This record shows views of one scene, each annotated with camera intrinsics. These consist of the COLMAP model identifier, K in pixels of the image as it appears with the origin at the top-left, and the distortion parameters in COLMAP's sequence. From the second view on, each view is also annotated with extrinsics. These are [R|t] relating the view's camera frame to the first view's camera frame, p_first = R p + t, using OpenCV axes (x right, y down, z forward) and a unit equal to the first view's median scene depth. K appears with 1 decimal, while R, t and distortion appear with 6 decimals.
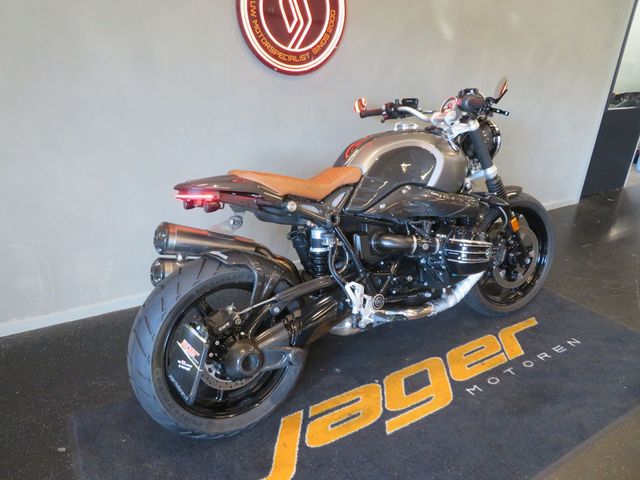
lens RADIAL K [[454.6, 0, 320.0], [0, 454.6, 240.0], [0, 0, 1]] dist [-0.009741, -0.002841]
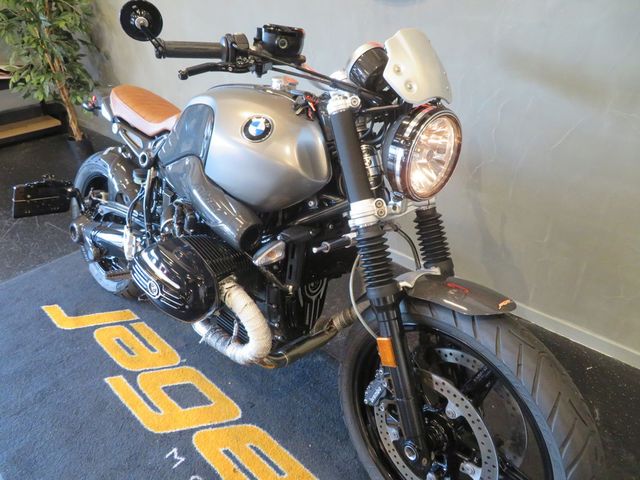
lens RADIAL K [[454.6, 0, 320.0], [0, 454.6, 240.0], [0, 0, 1]] dist [-0.009741, -0.002841]
pose [[0.261351, 0.452687, -0.852508, 0.966018], [-0.338760, 0.870043, 0.358145, -0.347800], [0.903846, 0.195194, 0.380738, 0.973878]]
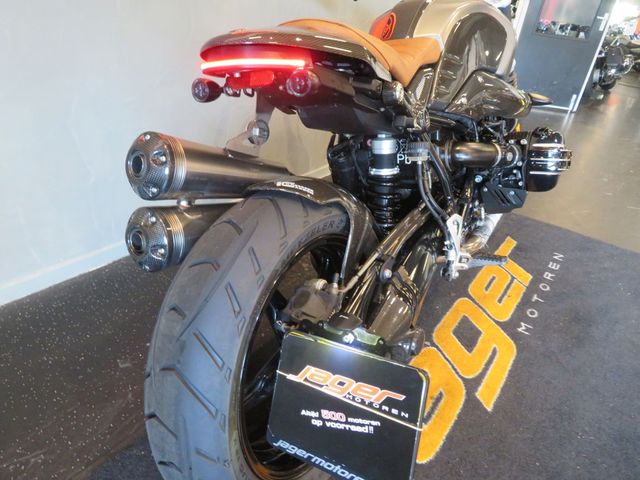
lens RADIAL K [[462.9, 0, 320.0], [0, 462.9, 240.0], [0, 0, 1]] dist [-0.008964, -0.001761]
pose [[0.907261, -0.128745, 0.400378, -0.369336], [0.072692, 0.985668, 0.152229, 0.011358], [-0.414239, -0.109007, 0.903617, 0.449527]]
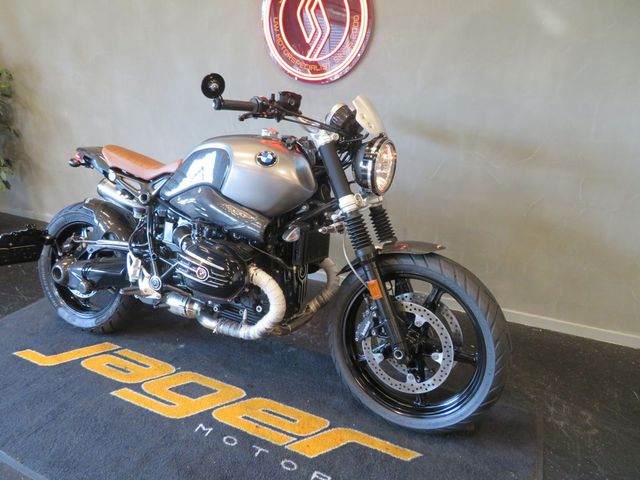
lens RADIAL K [[454.6, 0, 320.0], [0, 454.6, 240.0], [0, 0, 1]] dist [-0.009741, -0.002841]
pose [[0.544031, 0.262602, -0.796913, 1.193079], [-0.309717, 0.945541, 0.100142, -0.192856], [0.779811, 0.192337, 0.595736, 0.657466]]
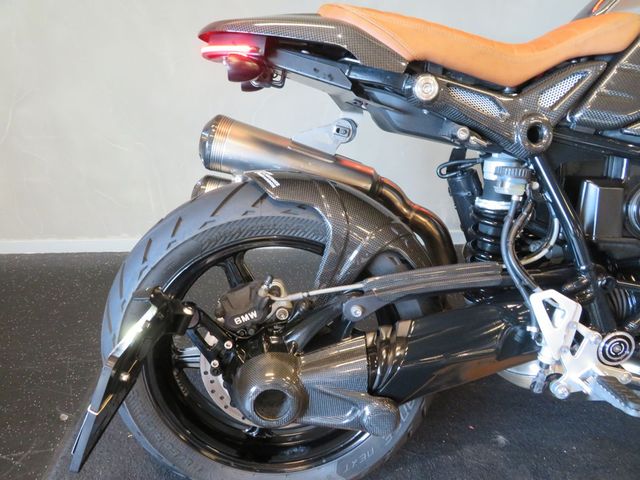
lens RADIAL K [[454.6, 0, 320.0], [0, 454.6, 240.0], [0, 0, 1]] dist [-0.009741, -0.002841]
pose [[0.859331, 0.188984, -0.475220, 0.074855], [-0.144639, 0.981091, 0.128610, 0.023503], [0.490540, -0.041783, 0.870417, 0.518519]]
